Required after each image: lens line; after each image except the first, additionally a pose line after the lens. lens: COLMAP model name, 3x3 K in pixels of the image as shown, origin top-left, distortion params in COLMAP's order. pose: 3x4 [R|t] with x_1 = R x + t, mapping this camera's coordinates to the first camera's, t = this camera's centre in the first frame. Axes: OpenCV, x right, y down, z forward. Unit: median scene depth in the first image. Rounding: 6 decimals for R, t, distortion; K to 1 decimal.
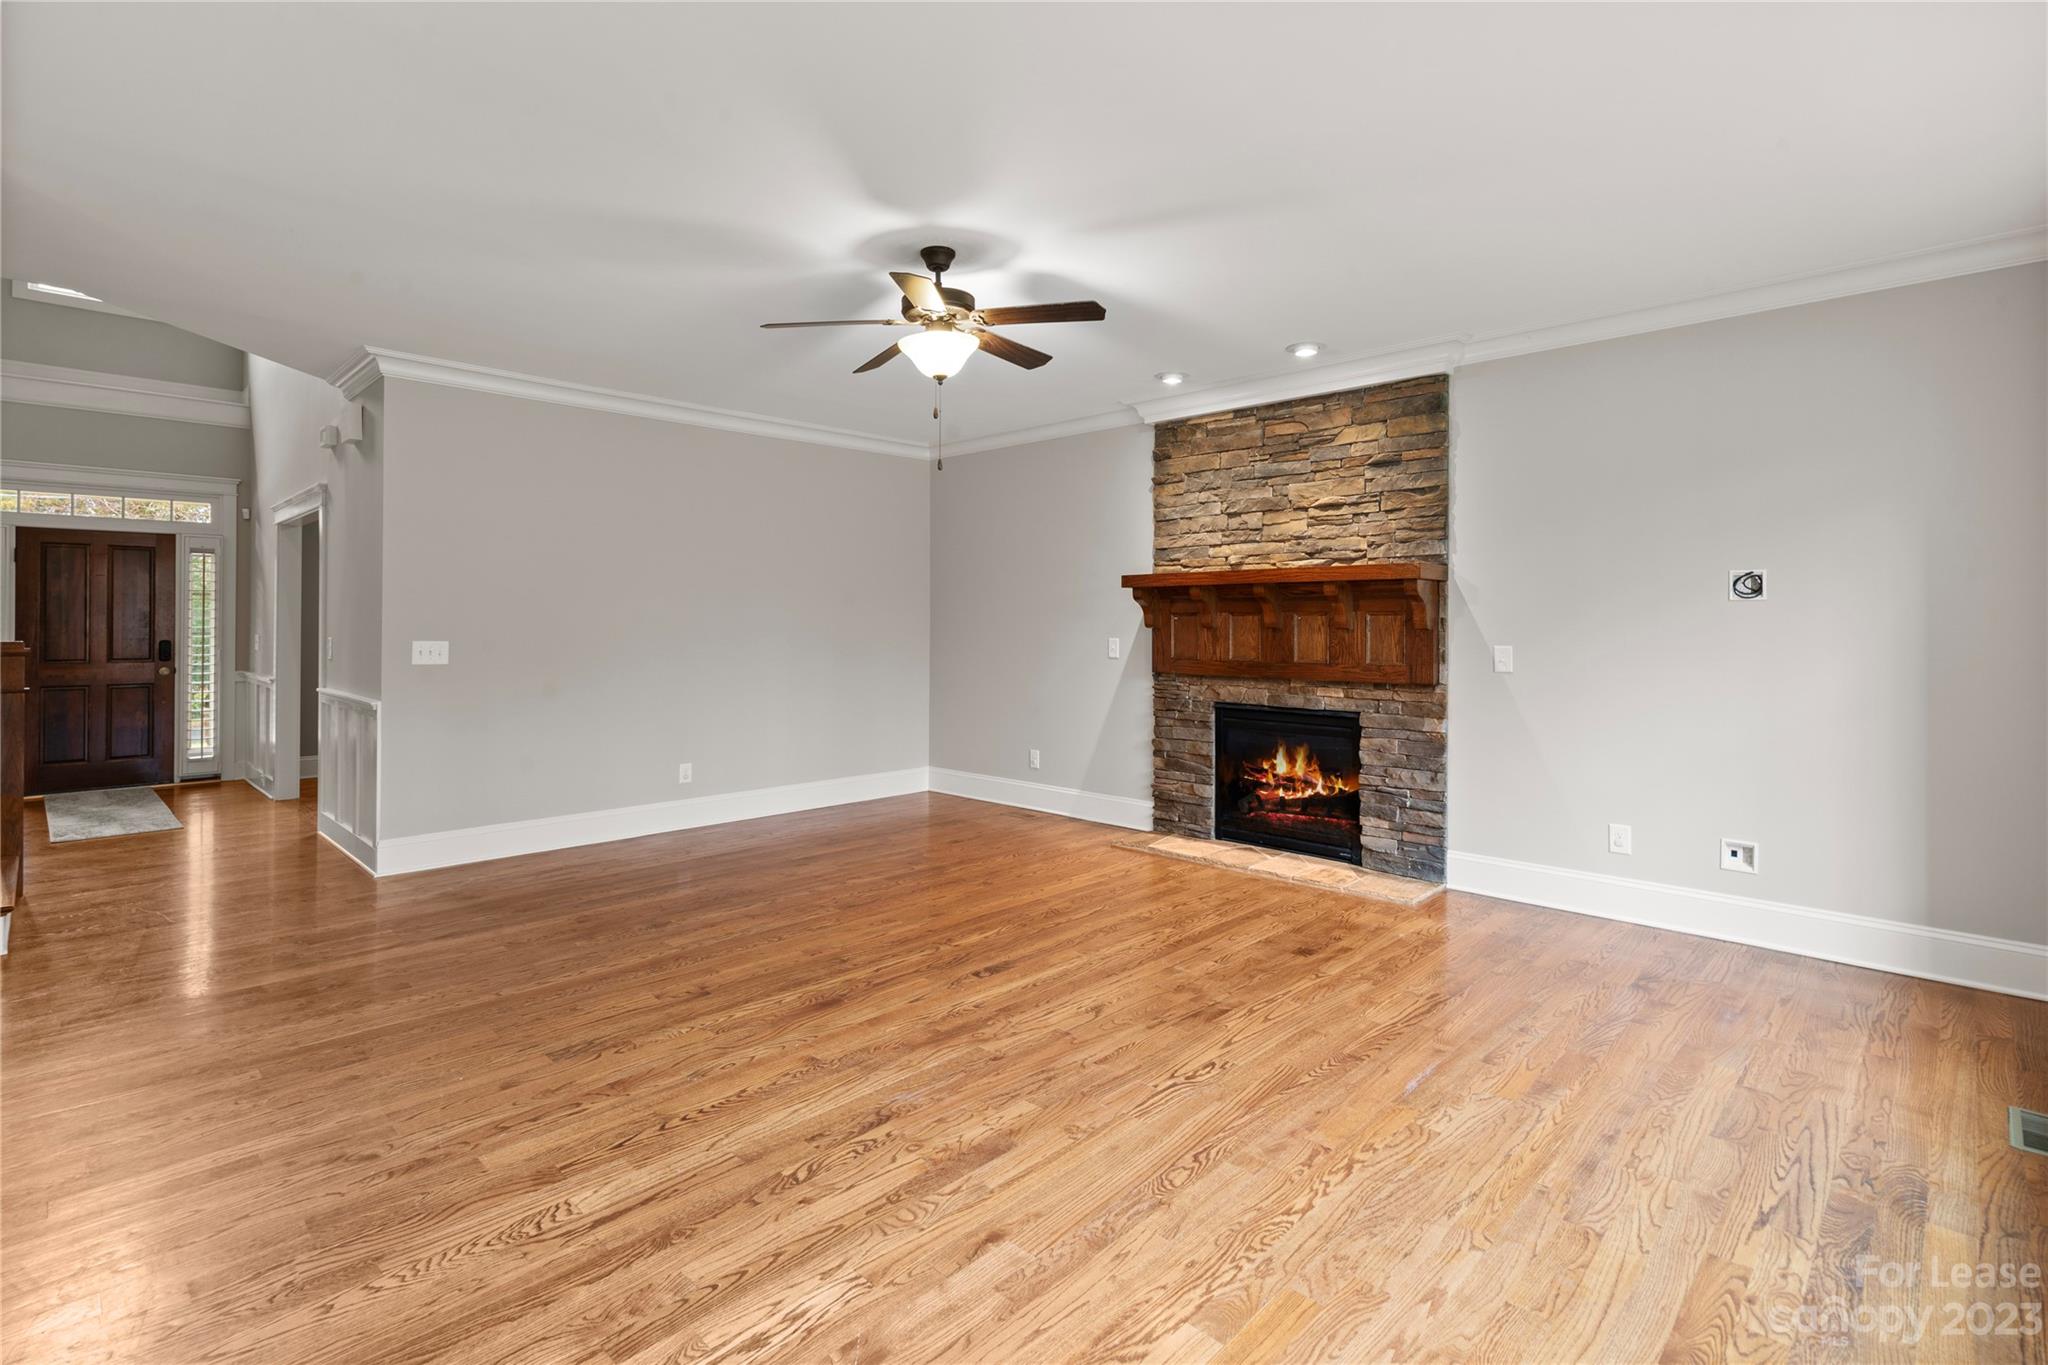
lens RADIAL K [[967.0, 0, 1020.7], [0, 967.0, 622.8], [0, 0, 1]] dist [-0.004057, 0.003559]
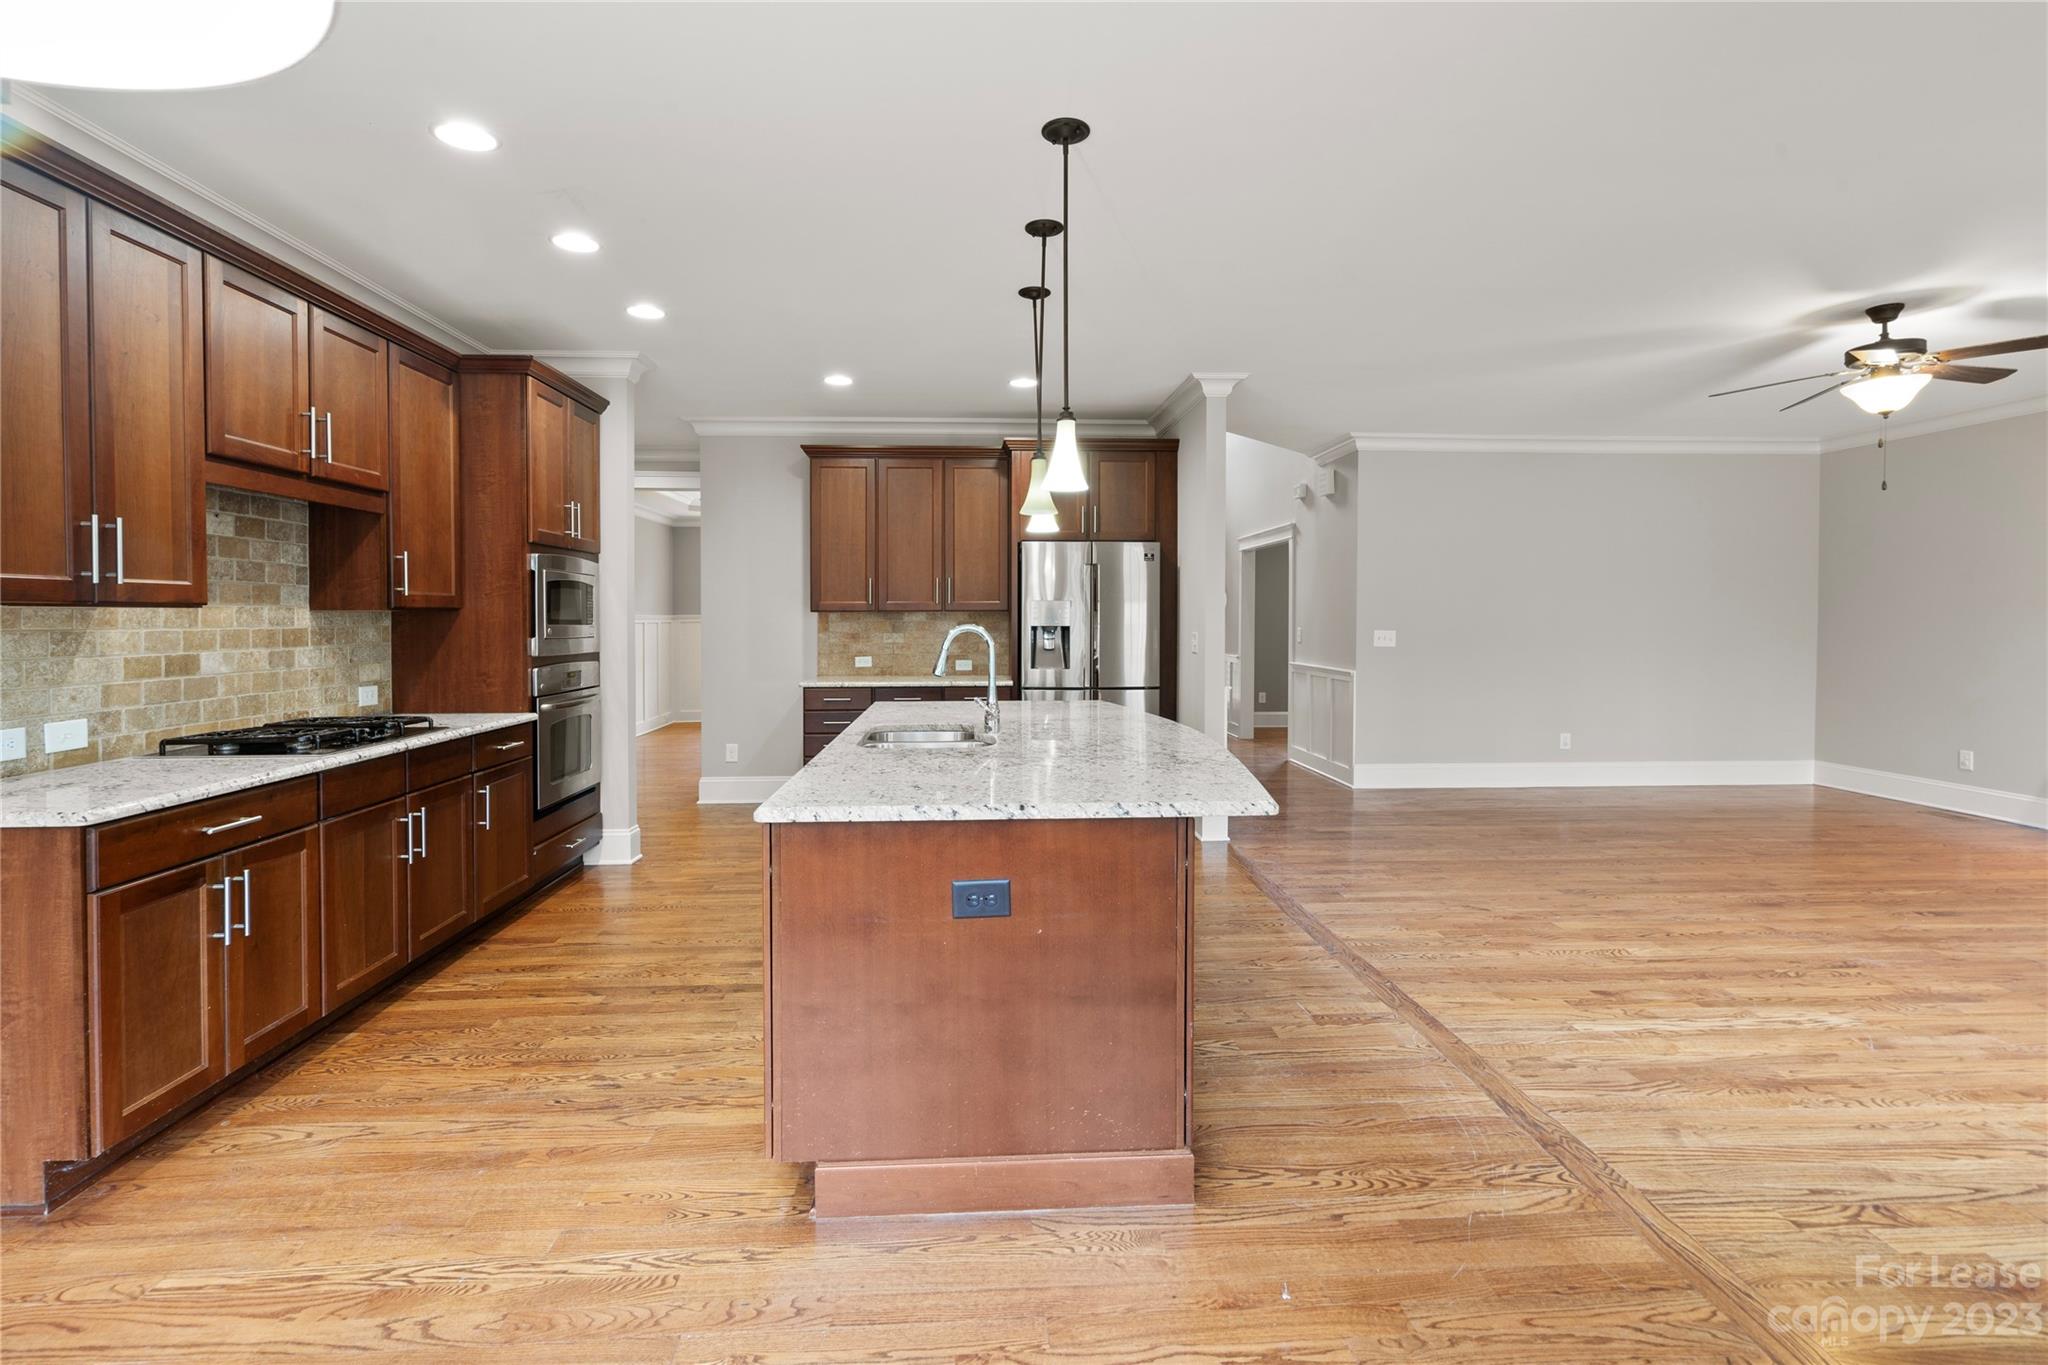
lens RADIAL K [[967.0, 0, 1023.7], [0, 967.0, 638.0], [0, 0, 1]] dist [-0.004057, 0.003559]
pose [[0.741188, 0.011371, -0.671201, -0.050346], [0.001635, 0.999823, 0.018743, 0.002523], [0.671295, -0.014989, 0.741039, -0.449707]]
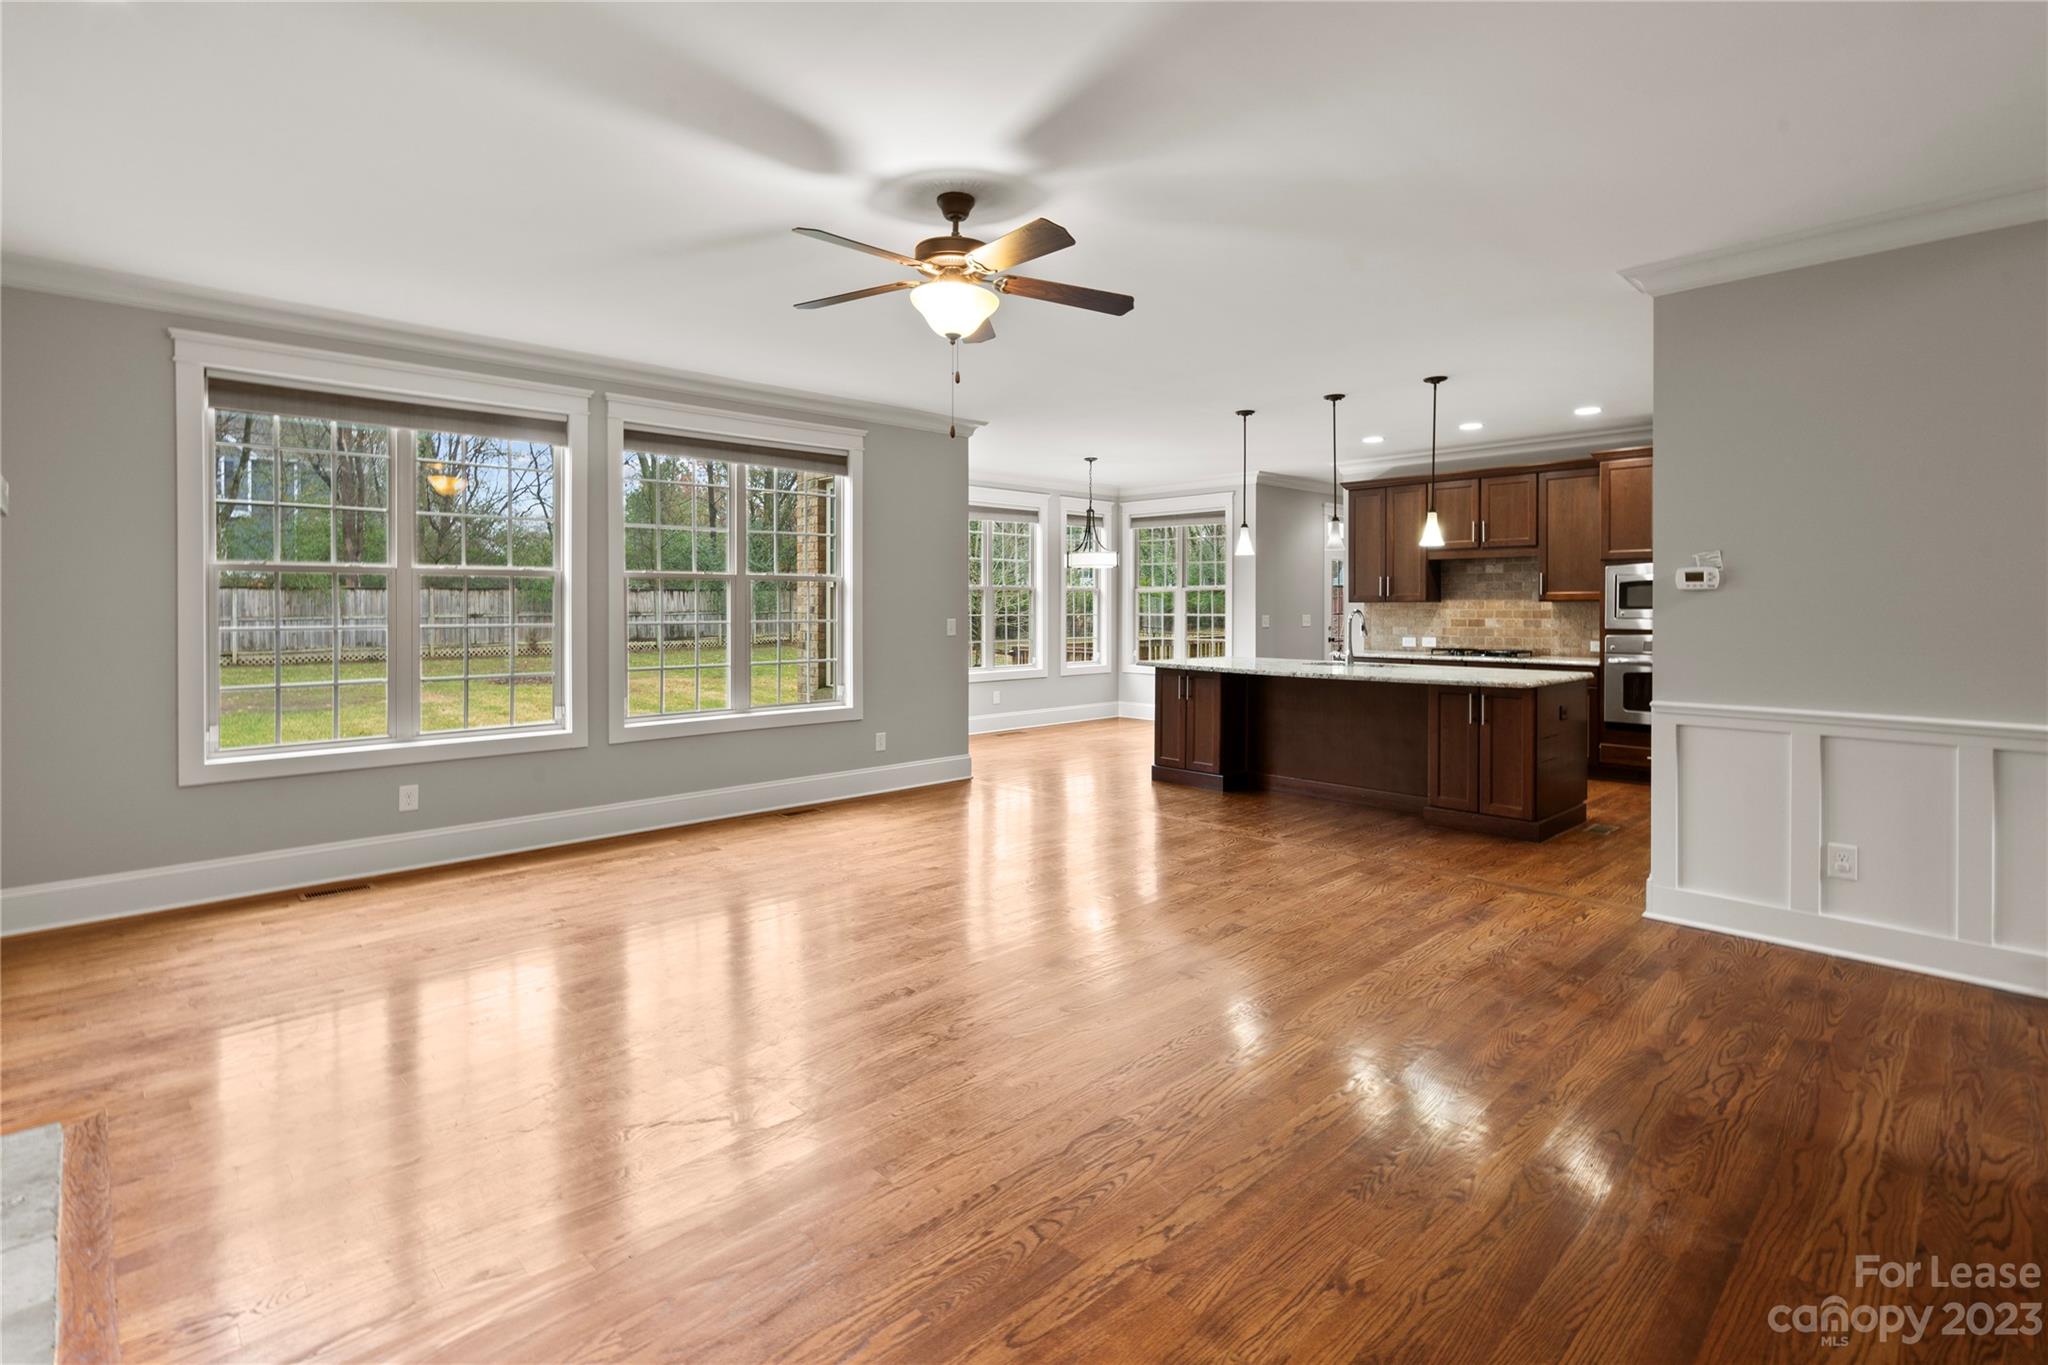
lens RADIAL K [[967.0, 0, 1025.5], [0, 967.0, 607.2], [0, 0, 1]] dist [-0.004057, 0.003559]
pose [[-0.999732, -0.003637, 0.022859, -0.127438], [-0.003554, 0.999987, 0.003691, -0.000217], [-0.022872, 0.003609, -0.999732, 1.396482]]
